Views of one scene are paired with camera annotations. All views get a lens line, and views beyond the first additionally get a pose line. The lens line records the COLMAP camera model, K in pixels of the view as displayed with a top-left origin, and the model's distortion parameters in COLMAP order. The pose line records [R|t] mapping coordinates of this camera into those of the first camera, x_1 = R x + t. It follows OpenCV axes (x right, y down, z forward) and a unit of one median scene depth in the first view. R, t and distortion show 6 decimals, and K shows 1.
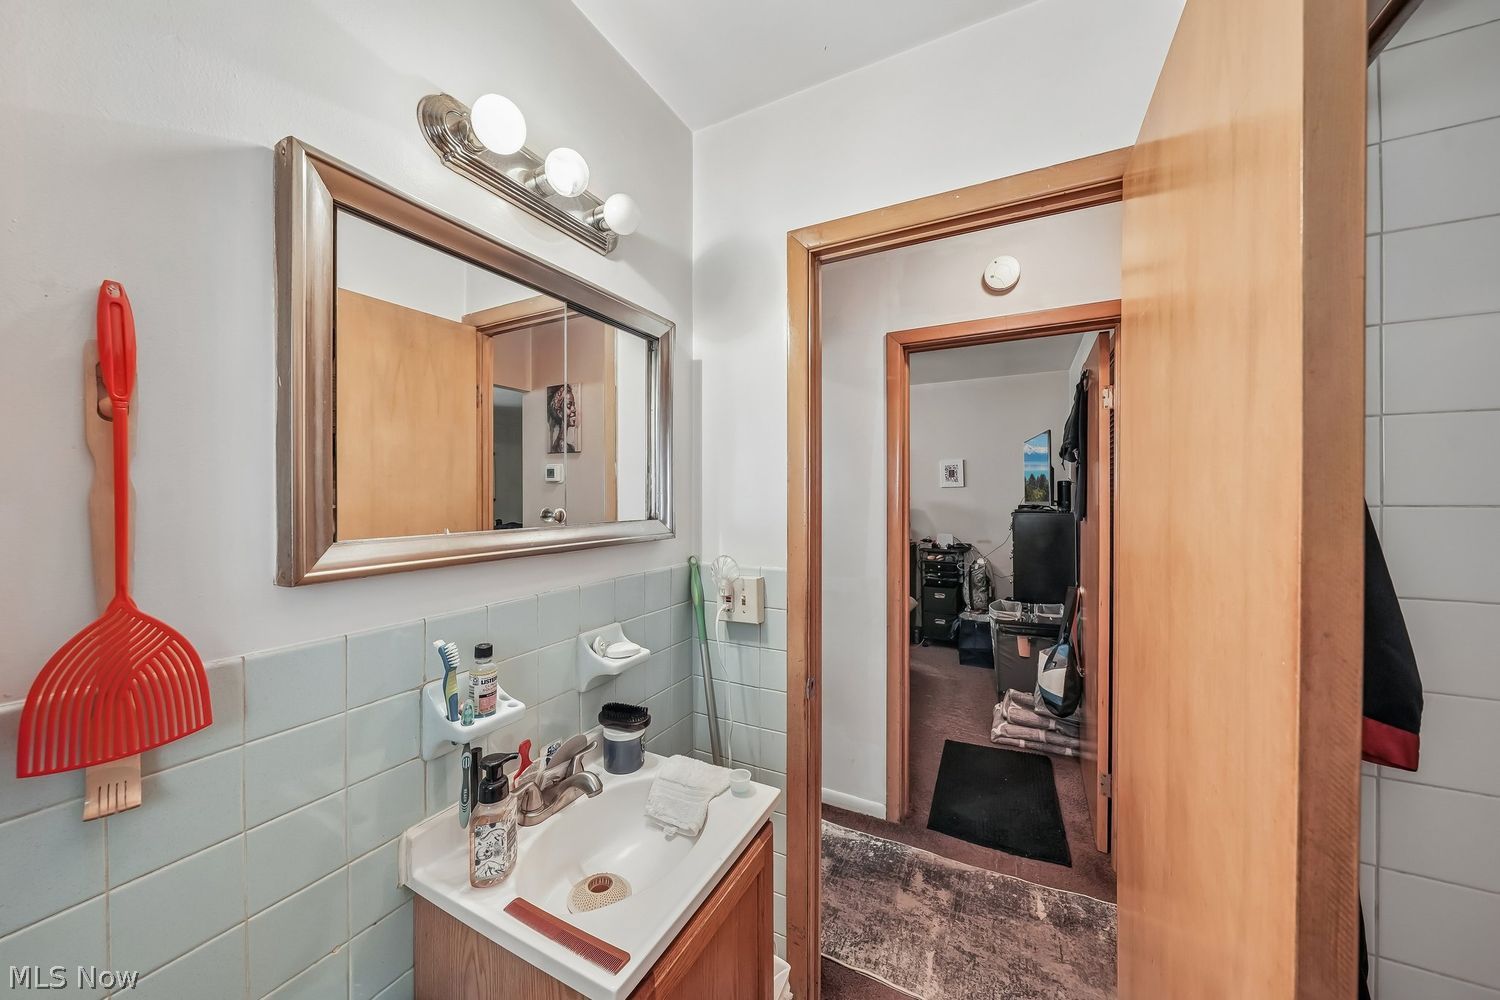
lens RADIAL K [[522.8, 0, 749.9], [0, 522.8, 497.3], [0, 0, 1]] dist [-0.005506, 0.000505]
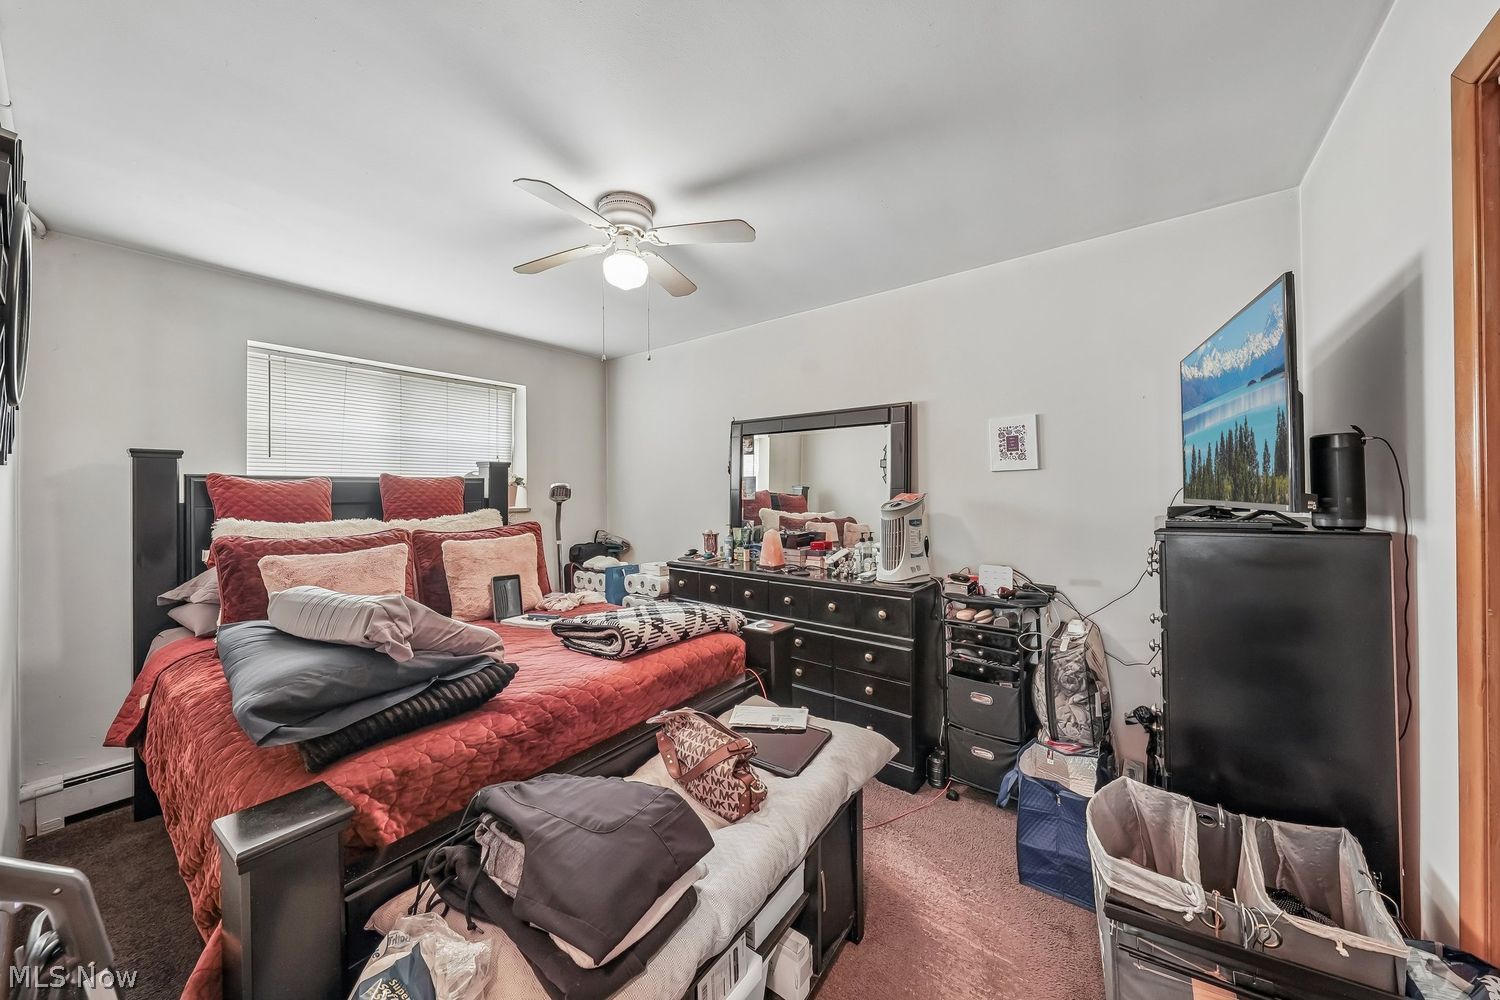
lens RADIAL K [[522.8, 0, 747.9], [0, 522.8, 494.2], [0, 0, 1]] dist [-0.005506, 0.000505]
pose [[0.985352, -0.004296, -0.170480, 0.234462], [0.003603, 0.999984, -0.004375, 0.004578], [0.170496, 0.003697, 0.985351, 0.493236]]
